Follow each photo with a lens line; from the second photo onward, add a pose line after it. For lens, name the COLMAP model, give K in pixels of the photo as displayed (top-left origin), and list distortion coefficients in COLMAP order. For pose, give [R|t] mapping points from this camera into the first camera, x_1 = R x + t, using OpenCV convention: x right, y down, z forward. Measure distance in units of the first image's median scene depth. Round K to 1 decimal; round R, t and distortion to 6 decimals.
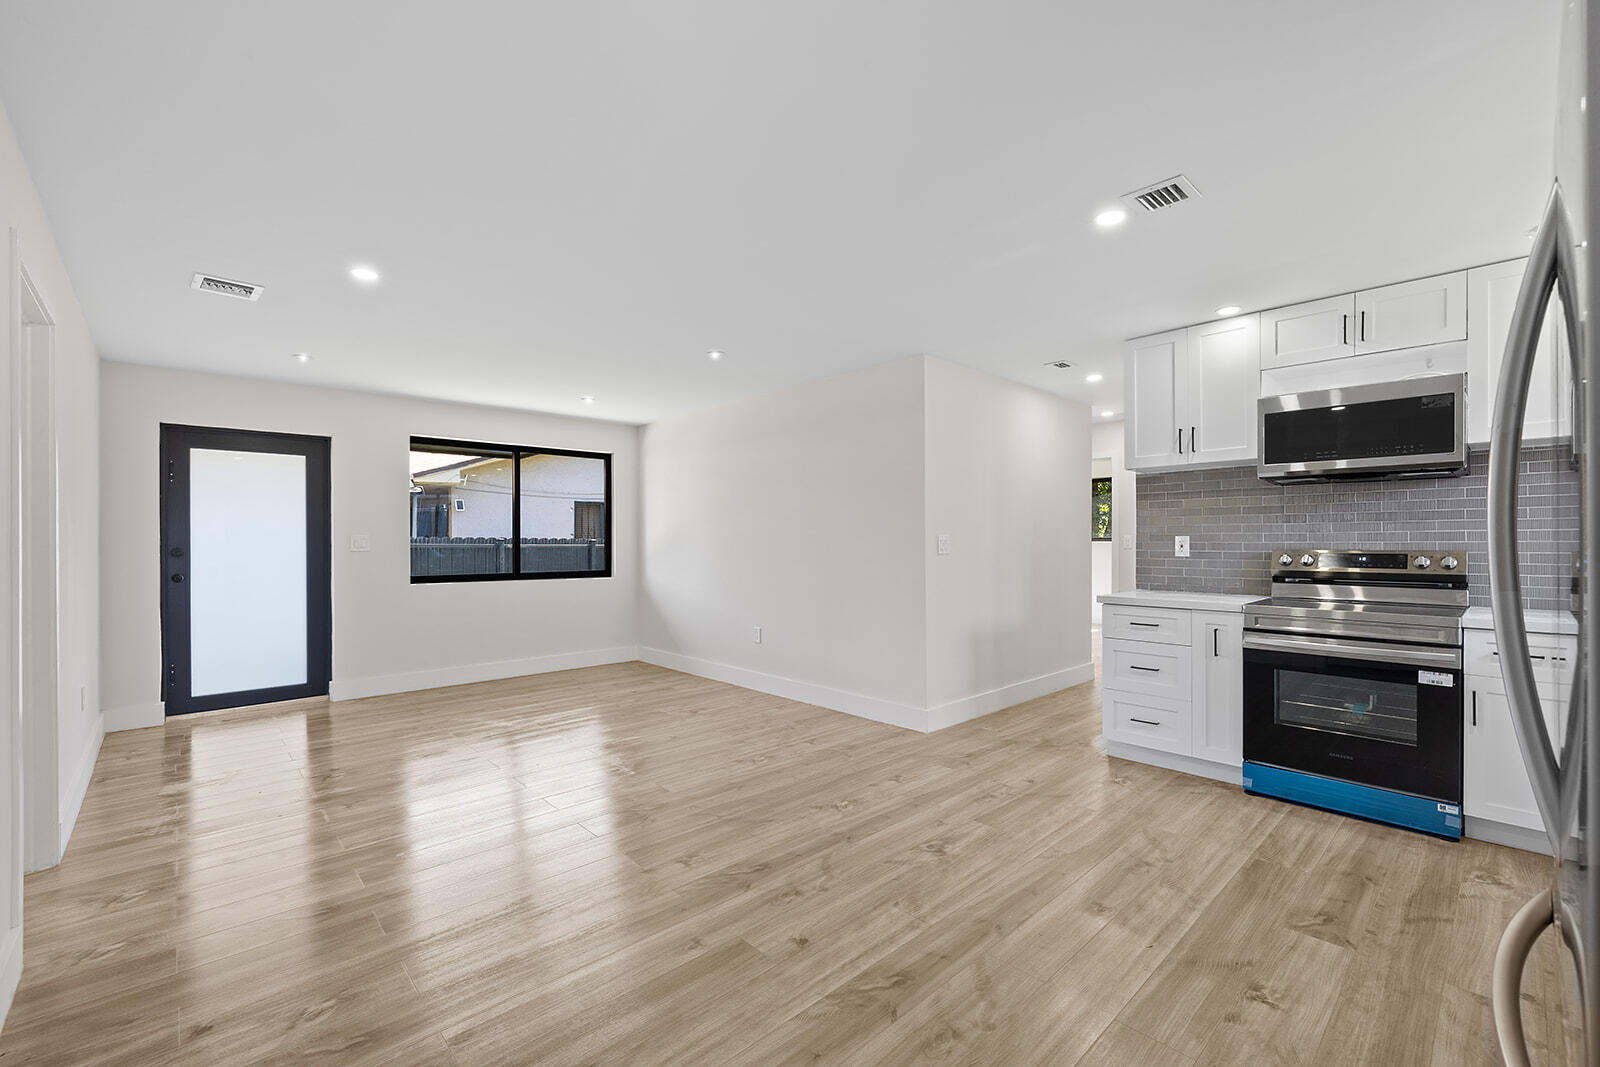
lens RADIAL K [[672.5, 0, 787.2], [0, 672.5, 555.6], [0, 0, 1]] dist [-0.000578, -0.000491]
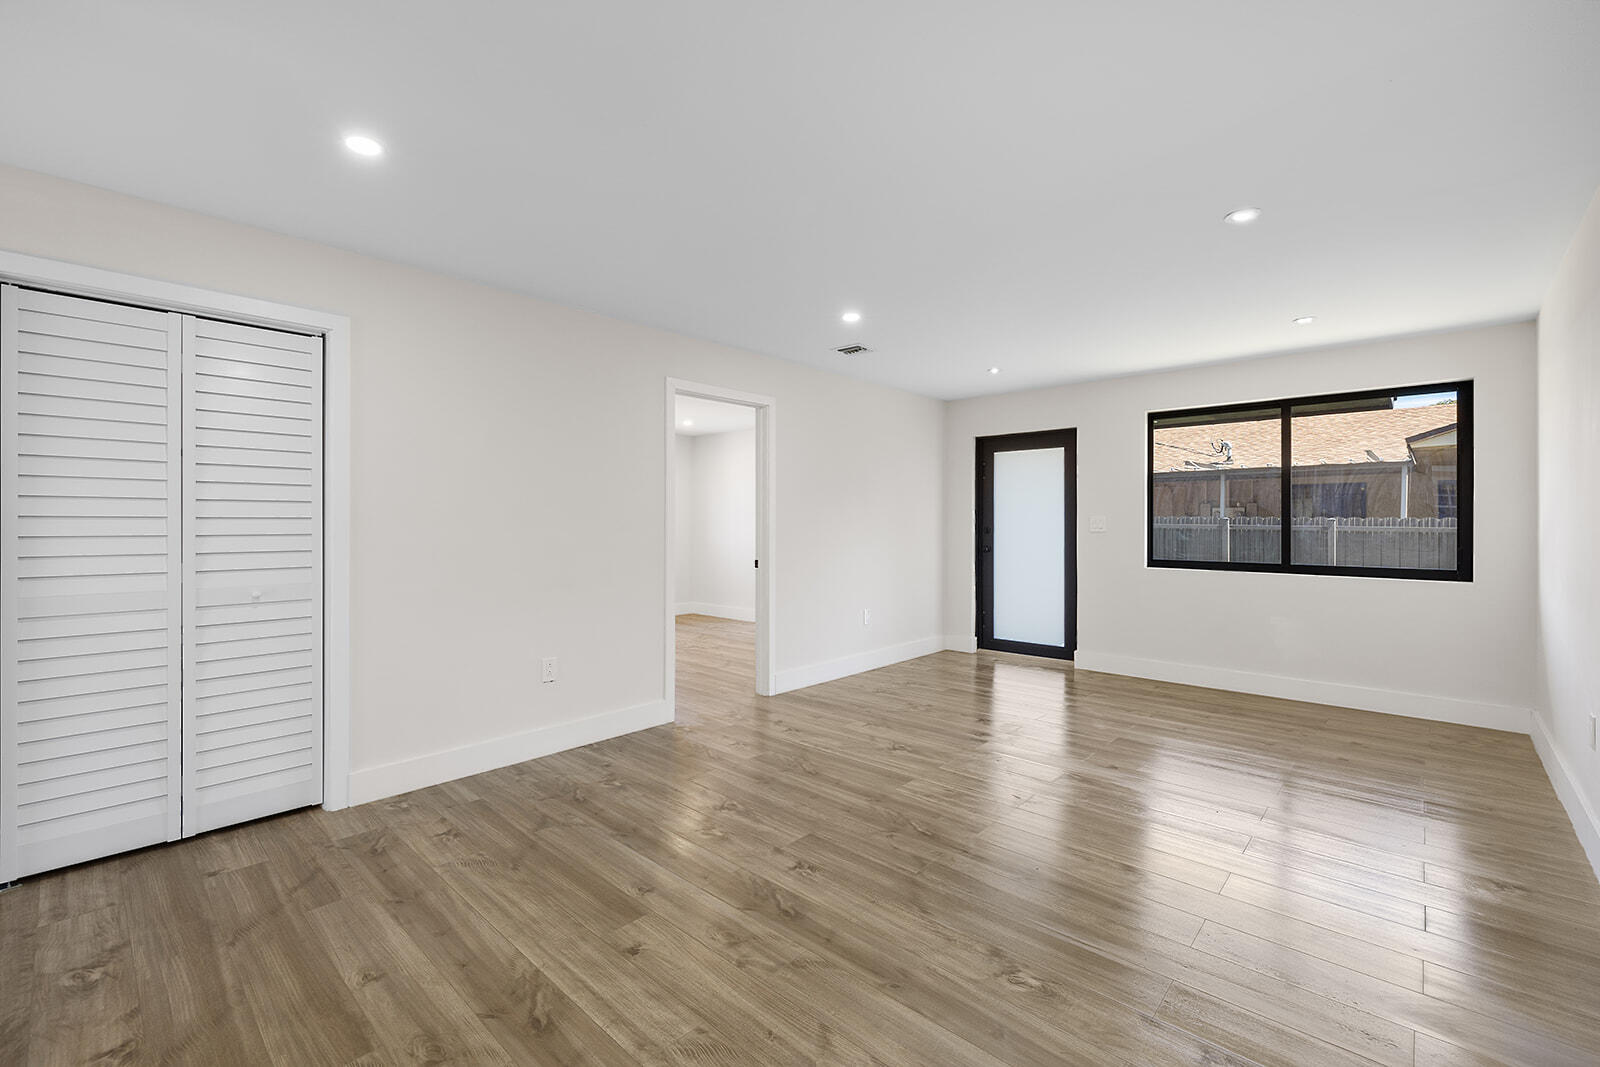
lens RADIAL K [[672.5, 0, 791.6], [0, 672.5, 530.1], [0, 0, 1]] dist [-0.000578, -0.000491]
pose [[0.082971, 0.013139, -0.996465, 0.416845], [-0.024292, 0.999643, 0.011158, -0.010573], [0.996256, 0.023281, 0.083261, 0.489093]]
